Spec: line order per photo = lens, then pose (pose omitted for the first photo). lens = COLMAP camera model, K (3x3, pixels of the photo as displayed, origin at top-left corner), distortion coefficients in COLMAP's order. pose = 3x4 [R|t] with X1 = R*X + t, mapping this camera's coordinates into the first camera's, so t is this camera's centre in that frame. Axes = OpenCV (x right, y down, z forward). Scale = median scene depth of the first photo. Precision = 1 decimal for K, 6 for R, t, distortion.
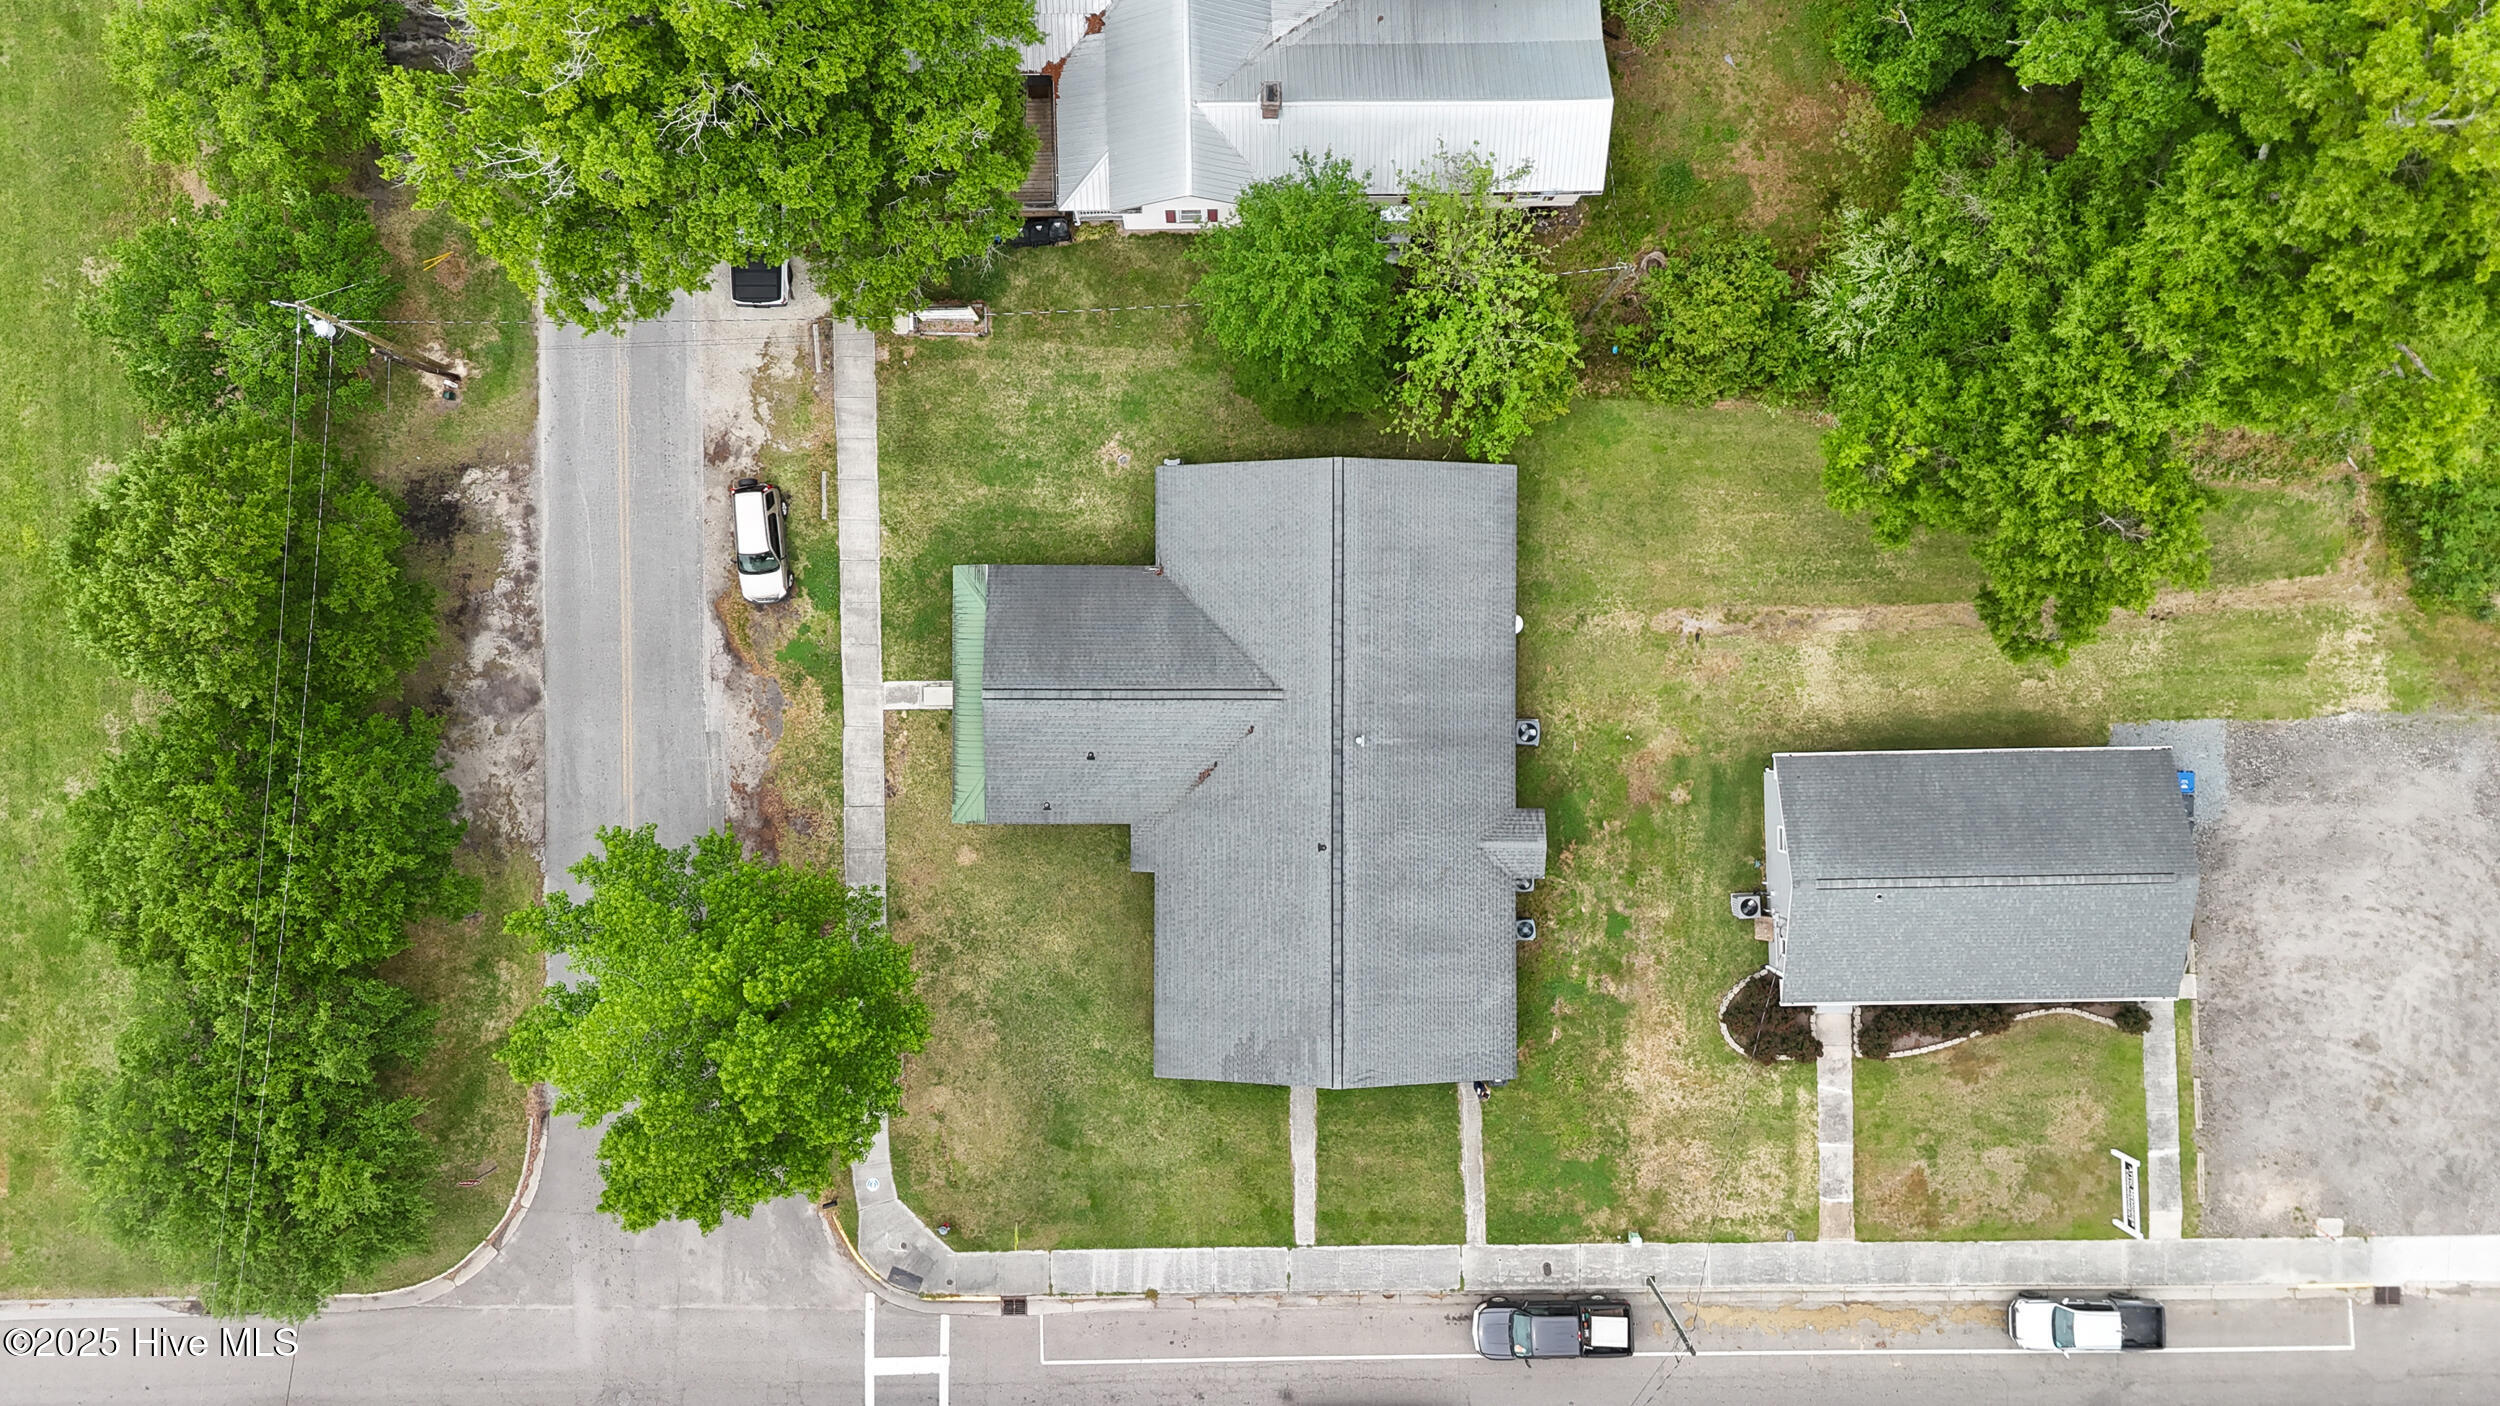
lens RADIAL K [[1834.3, 0, 1263.1], [0, 1834.3, 694.0], [0, 0, 1]] dist [0.089948, -0.102947]
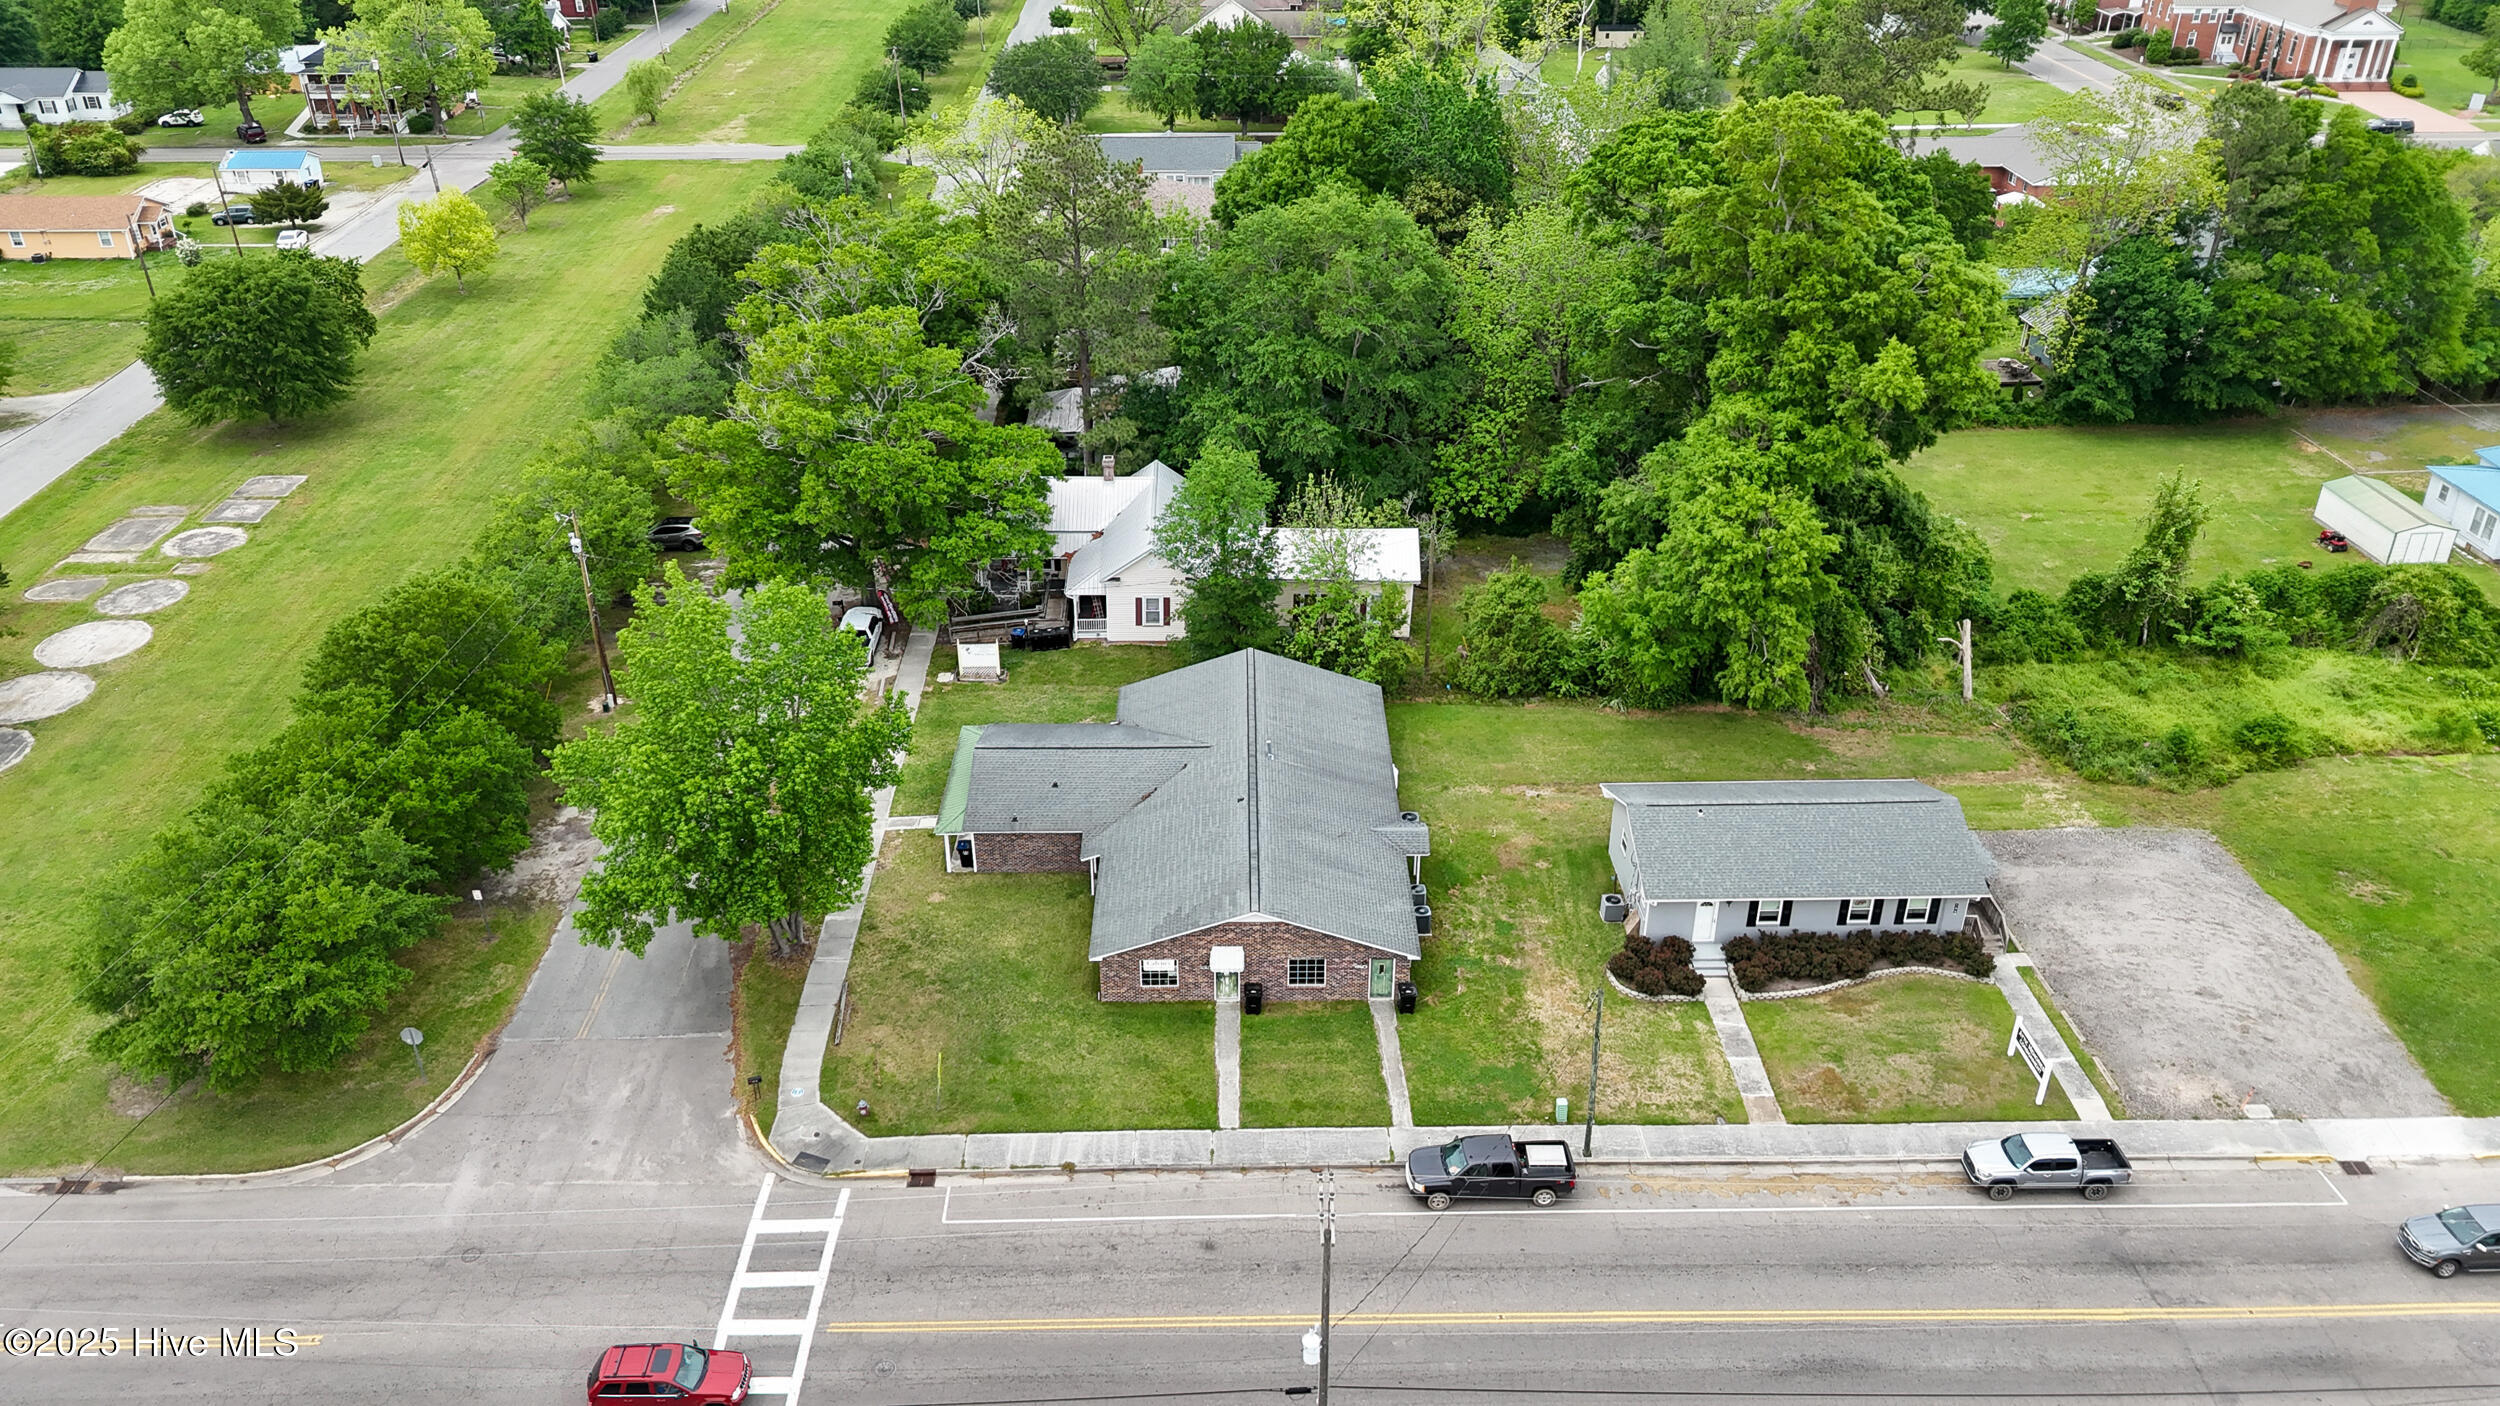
lens RADIAL K [[1832.9, 0, 1259.4], [0, 1832.9, 678.2], [0, 0, 1]] dist [0.110667, -0.143896]
pose [[0.999880, -0.004645, 0.014759, 0.025399], [0.015174, 0.480943, -0.876620, 1.040758], [-0.003026, 0.876739, 0.480956, 0.320604]]
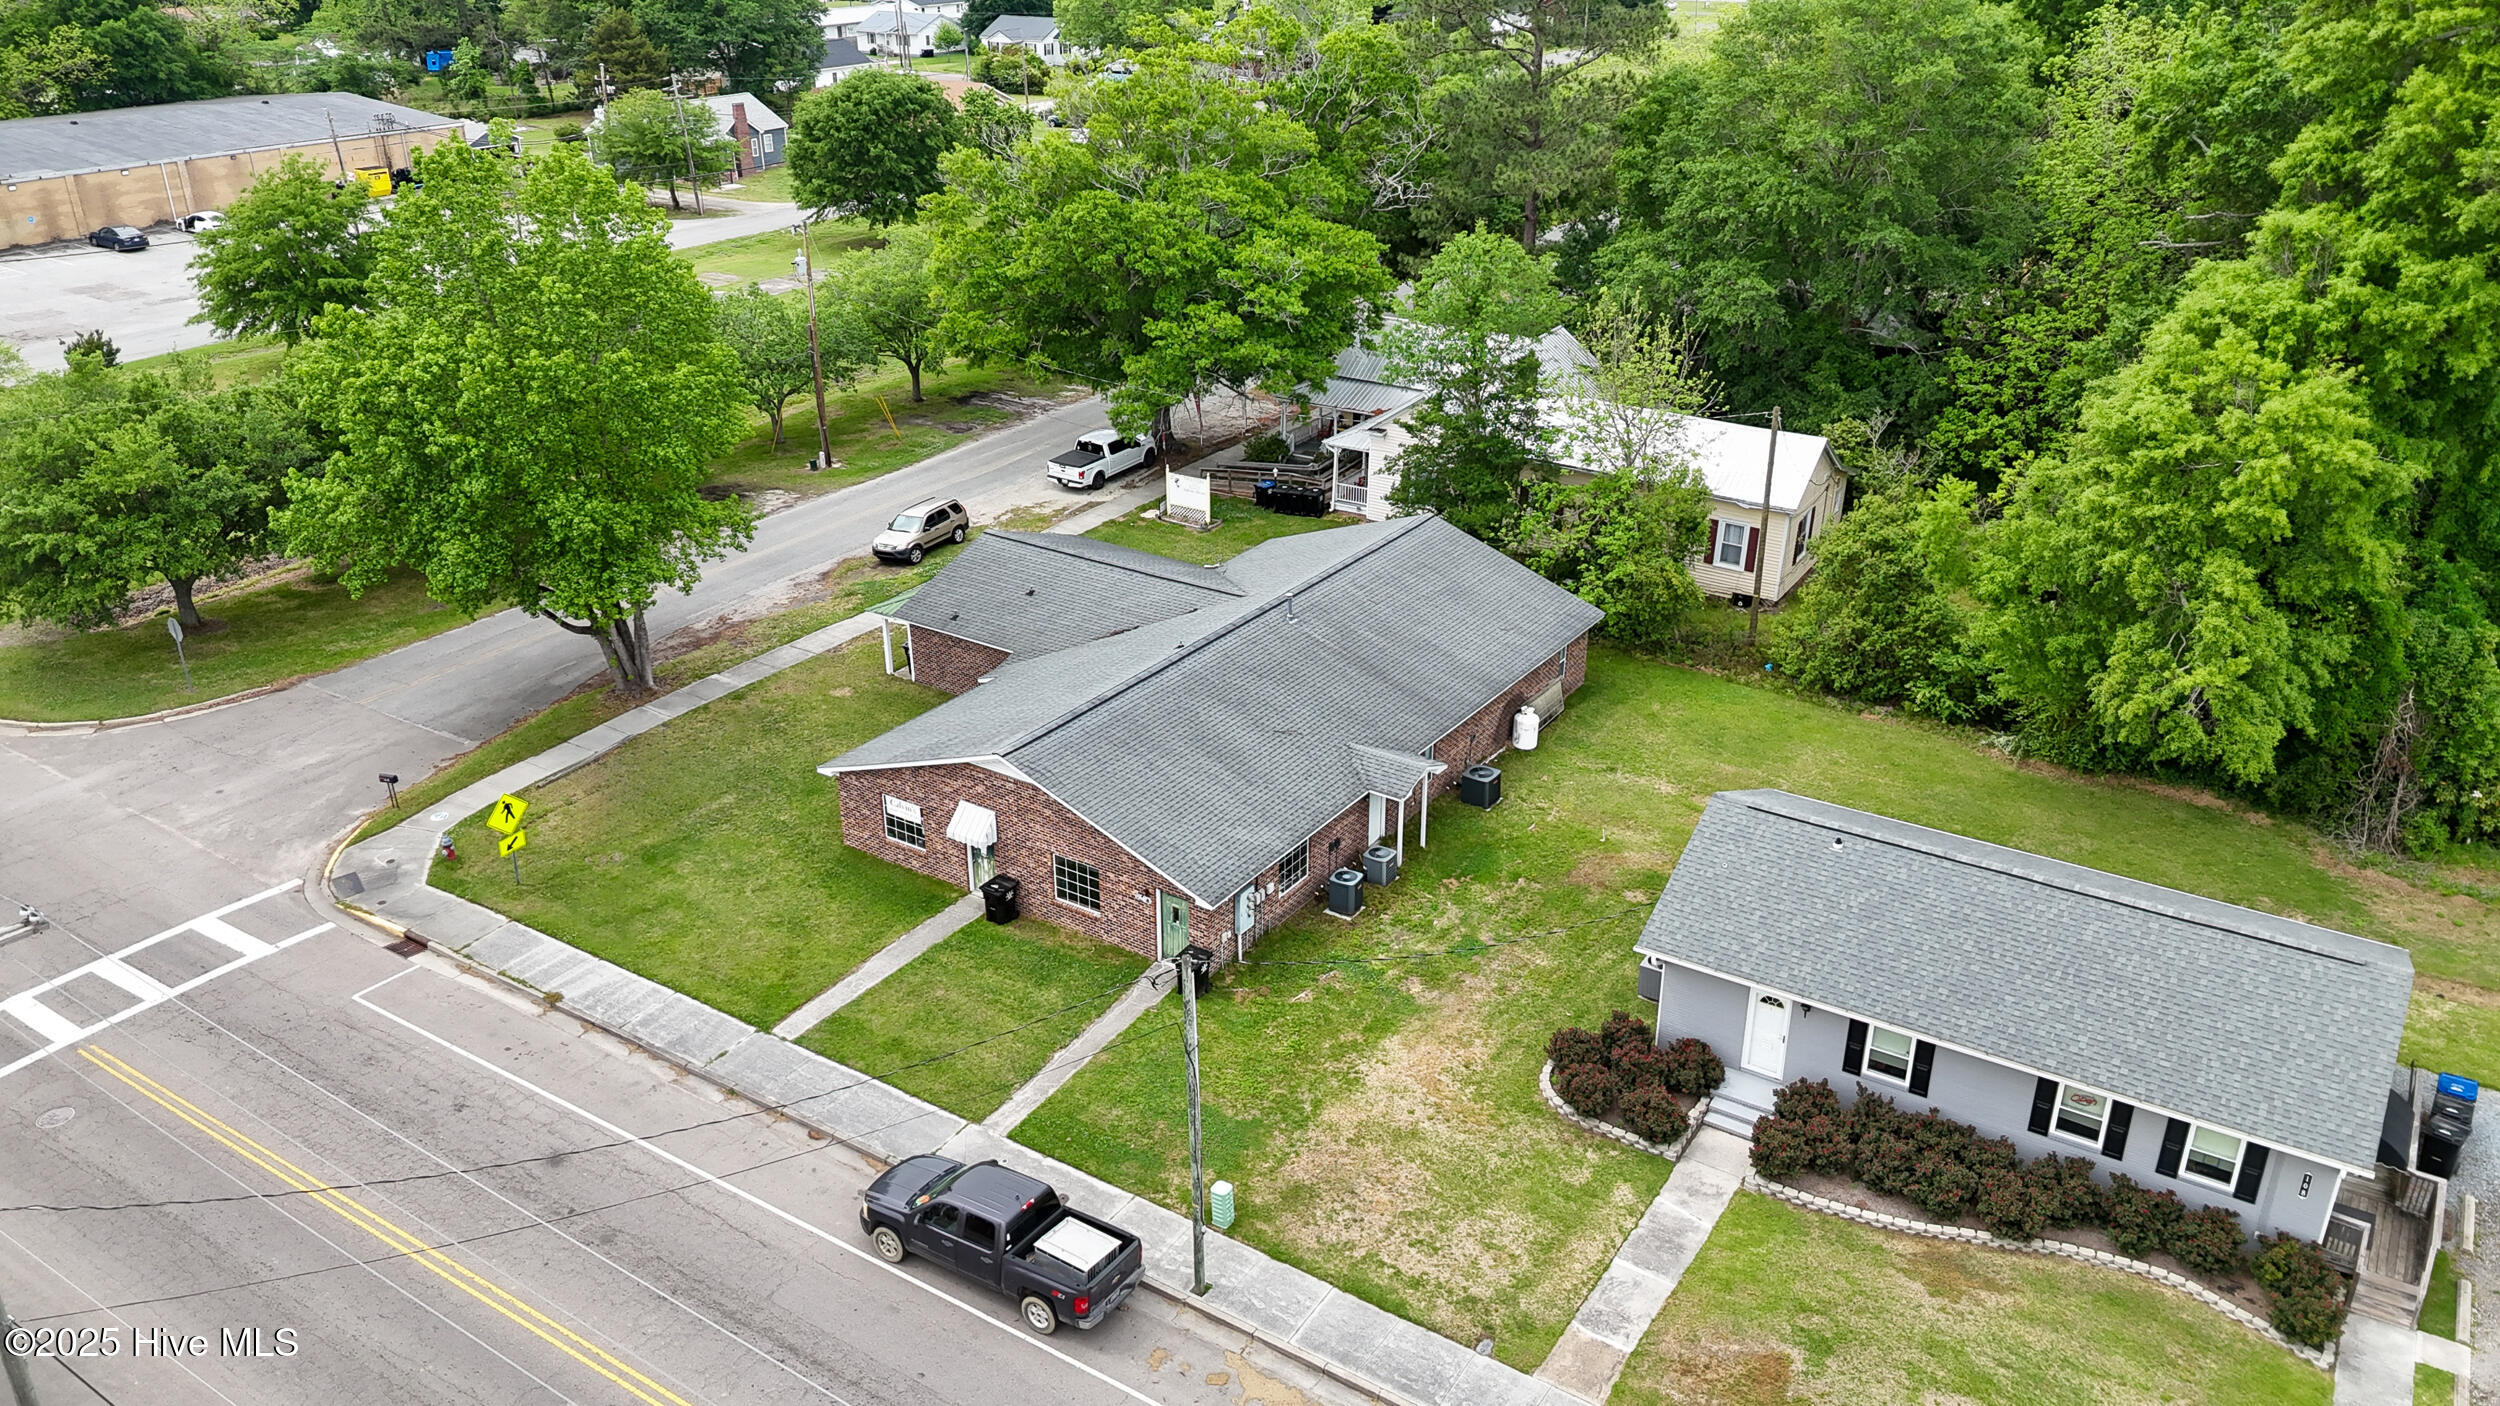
lens RADIAL K [[1834.3, 0, 1263.1], [0, 1834.3, 694.0], [0, 0, 1]] dist [0.089948, -0.102947]
pose [[0.832704, 0.228817, -0.504229, 0.444417], [-0.553715, 0.347470, -0.756746, 0.638477], [0.002048, 0.909345, 0.416039, 0.637837]]
